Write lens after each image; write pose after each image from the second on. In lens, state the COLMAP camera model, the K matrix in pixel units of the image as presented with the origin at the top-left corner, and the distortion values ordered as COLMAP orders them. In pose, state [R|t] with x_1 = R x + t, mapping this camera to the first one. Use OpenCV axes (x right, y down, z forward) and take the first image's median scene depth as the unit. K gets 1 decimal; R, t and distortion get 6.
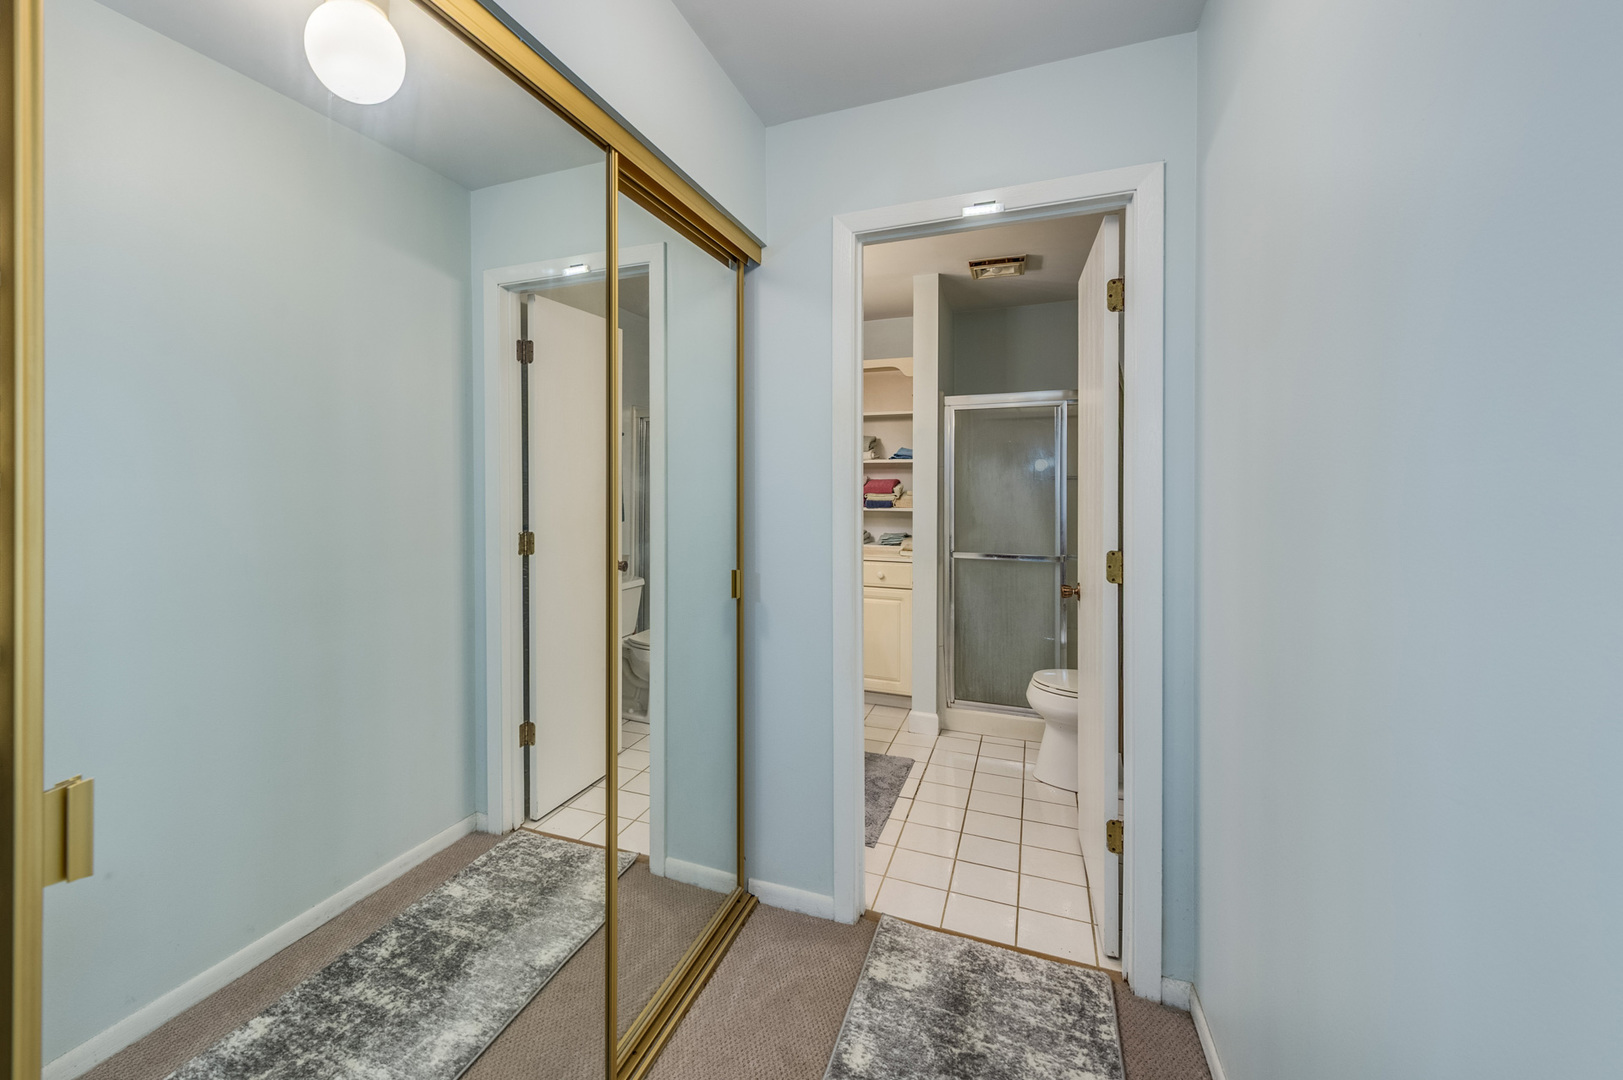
lens RADIAL K [[611.9, 0, 809.2], [0, 611.9, 481.0], [0, 0, 1]] dist [0.001137, -0.000057]
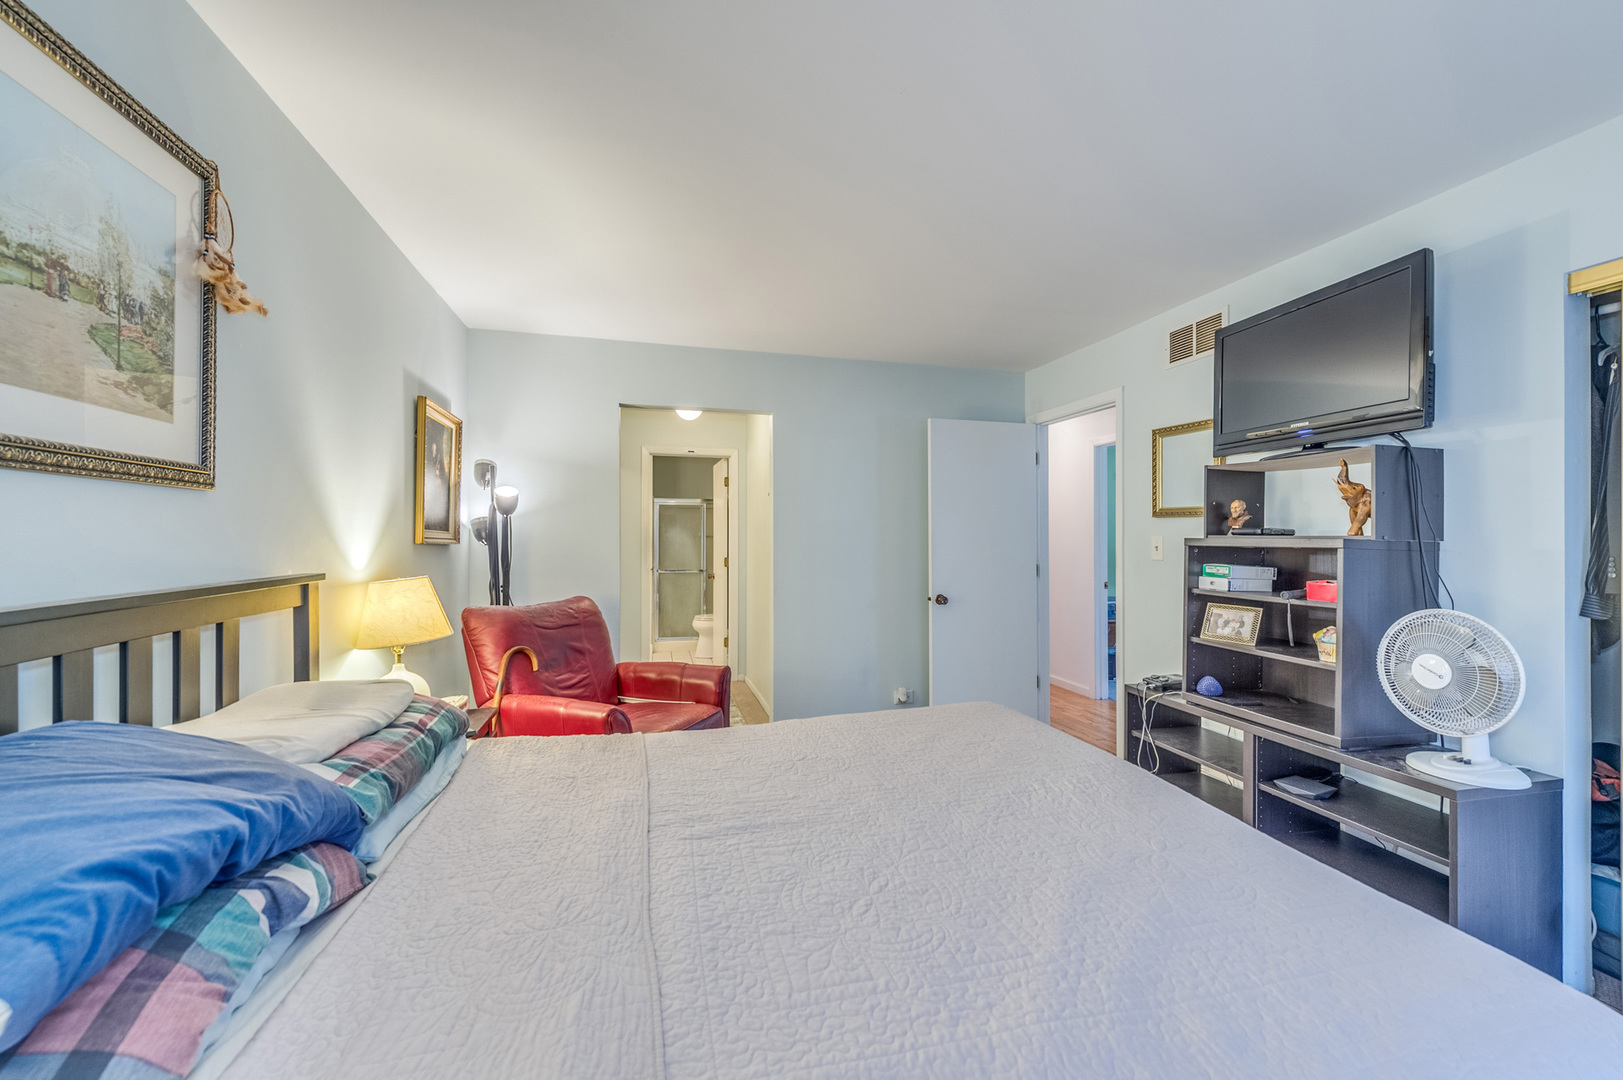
lens RADIAL K [[641.3, 0, 815.3], [0, 641.3, 528.6], [0, 0, 1]] dist [0.009393, -0.000408]
pose [[0.822733, 0.000928, 0.568427, -0.589716], [0.000402, 0.999997, -0.002215, -0.024555], [-0.568427, 0.002051, 0.822731, -1.166251]]
